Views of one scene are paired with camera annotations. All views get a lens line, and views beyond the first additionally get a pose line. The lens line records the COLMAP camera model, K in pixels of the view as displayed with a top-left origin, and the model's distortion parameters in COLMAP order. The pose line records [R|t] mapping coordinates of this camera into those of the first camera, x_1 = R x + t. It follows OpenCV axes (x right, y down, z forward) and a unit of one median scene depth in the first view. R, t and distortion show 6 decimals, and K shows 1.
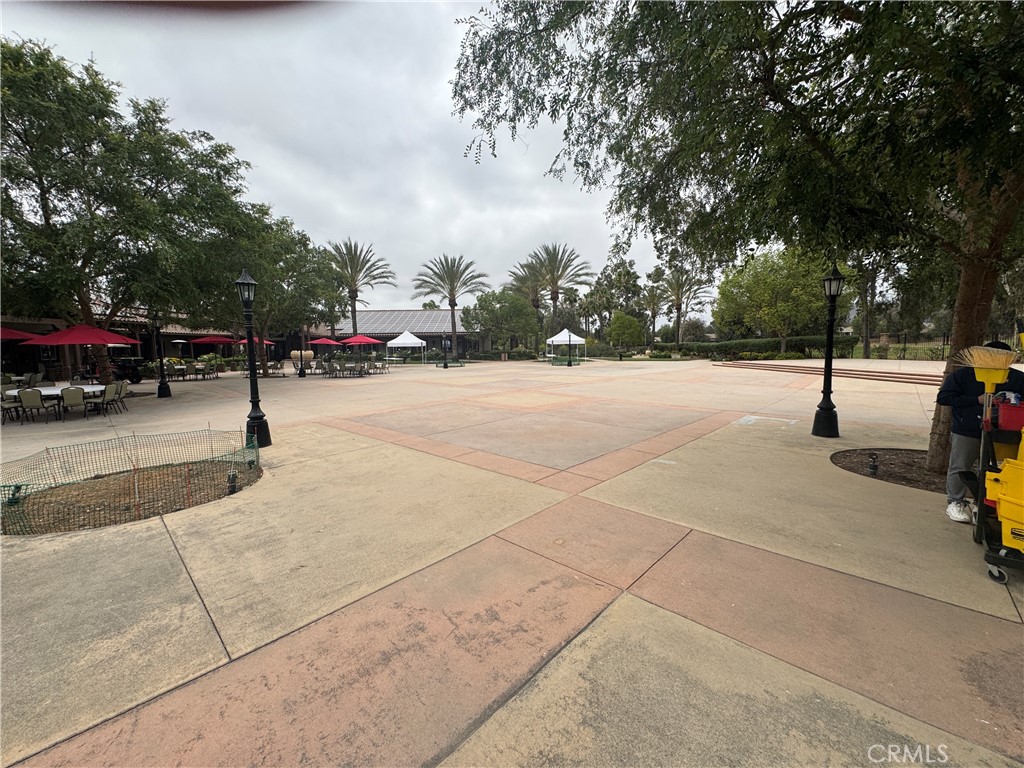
lens RADIAL K [[408.8, 0, 510.0], [0, 408.8, 385.2], [0, 0, 1]] dist [-0.002882, 0.000461]
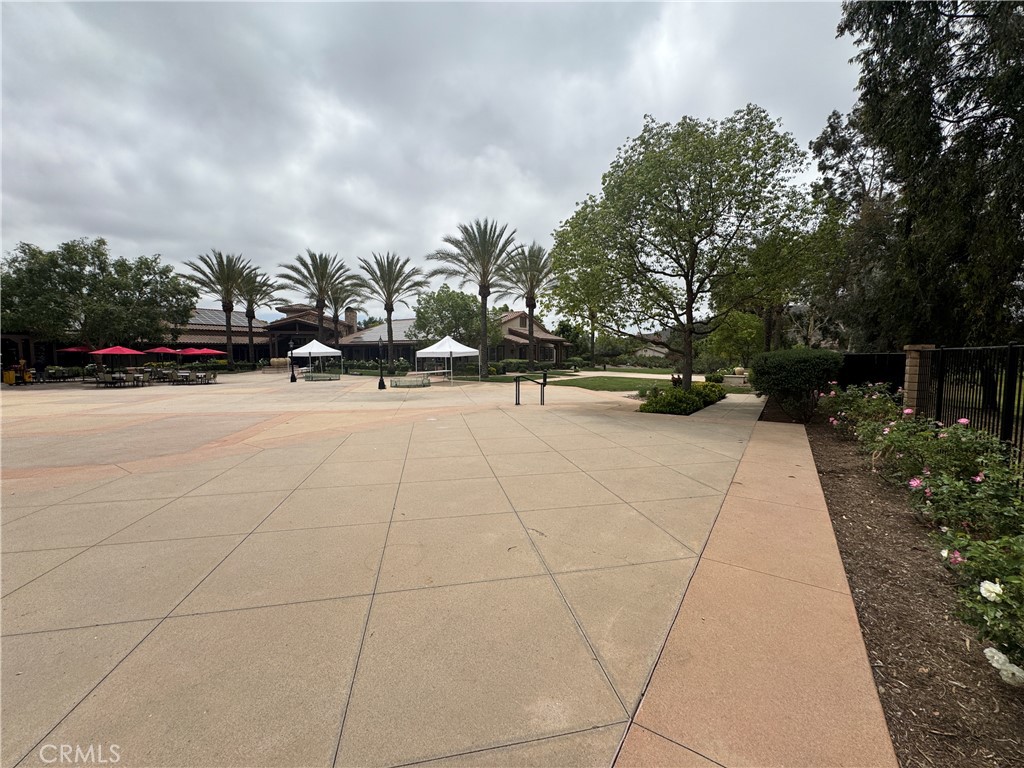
lens RADIAL K [[408.8, 0, 516.1], [0, 408.8, 391.8], [0, 0, 1]] dist [-0.002882, 0.000461]
pose [[0.818751, 0.063105, -0.570671, 1.021389], [-0.066969, 0.997653, 0.014240, -0.088625], [0.570230, 0.026558, 0.821056, 0.740430]]
